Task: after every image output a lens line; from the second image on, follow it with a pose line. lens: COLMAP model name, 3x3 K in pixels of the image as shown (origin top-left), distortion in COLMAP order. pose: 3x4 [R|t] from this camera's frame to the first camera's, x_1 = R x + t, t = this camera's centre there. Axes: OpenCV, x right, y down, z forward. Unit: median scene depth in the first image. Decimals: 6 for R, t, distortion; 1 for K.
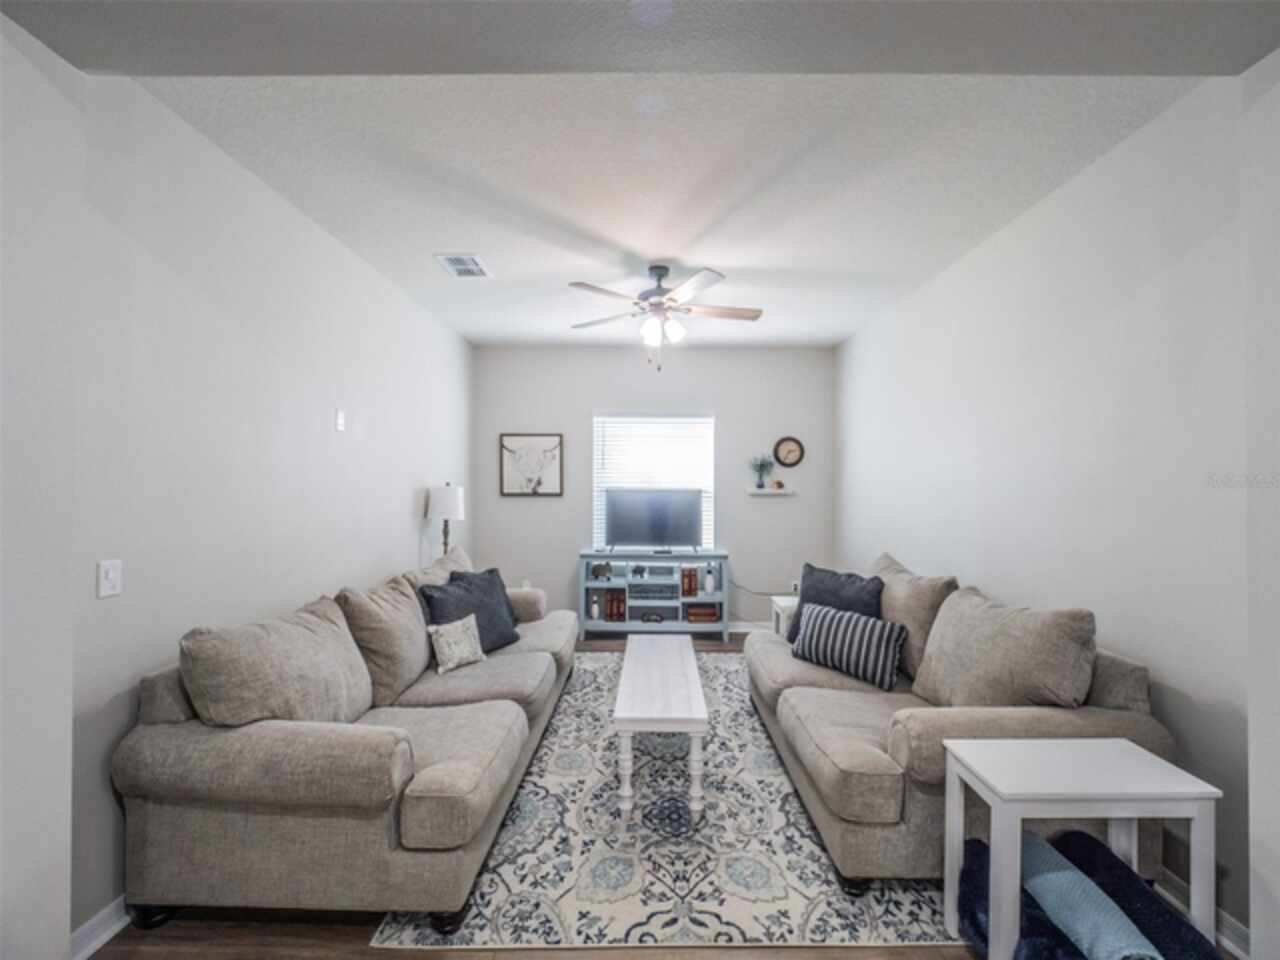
lens RADIAL K [[519.7, 0, 640.0], [0, 519.7, 480.0], [0, 0, 1]] dist [-0.040321, 0.000114]
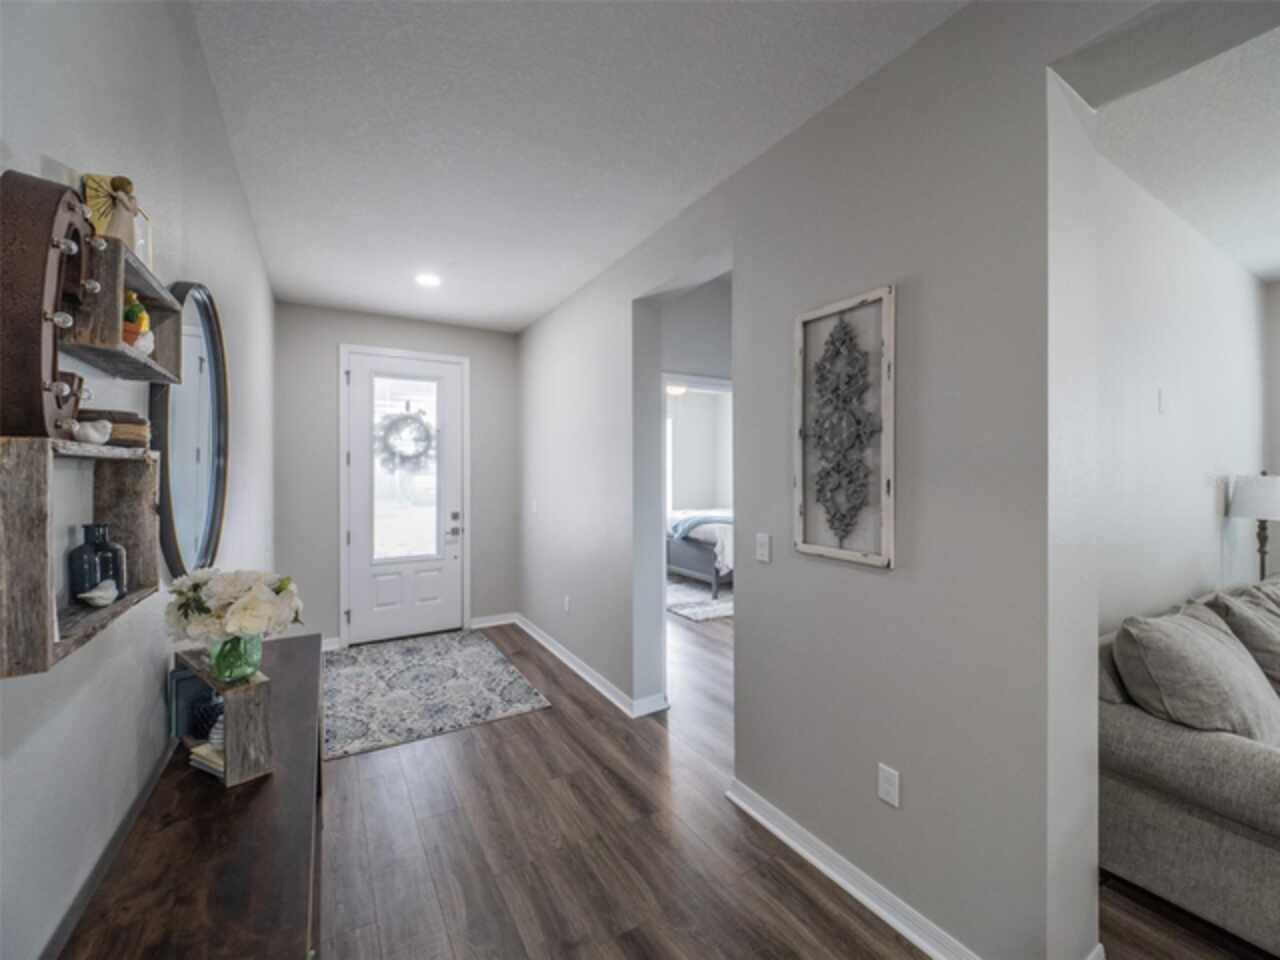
lens RADIAL K [[504.9, 0, 640.0], [0, 504.9, 480.0], [0, 0, 1]] dist [0.000181, 0.000031]
pose [[0.533602, 0.010921, -0.845665, -0.558832], [0.010497, 0.999754, 0.019534, -0.015861], [0.845670, -0.019301, 0.533356, -0.409317]]
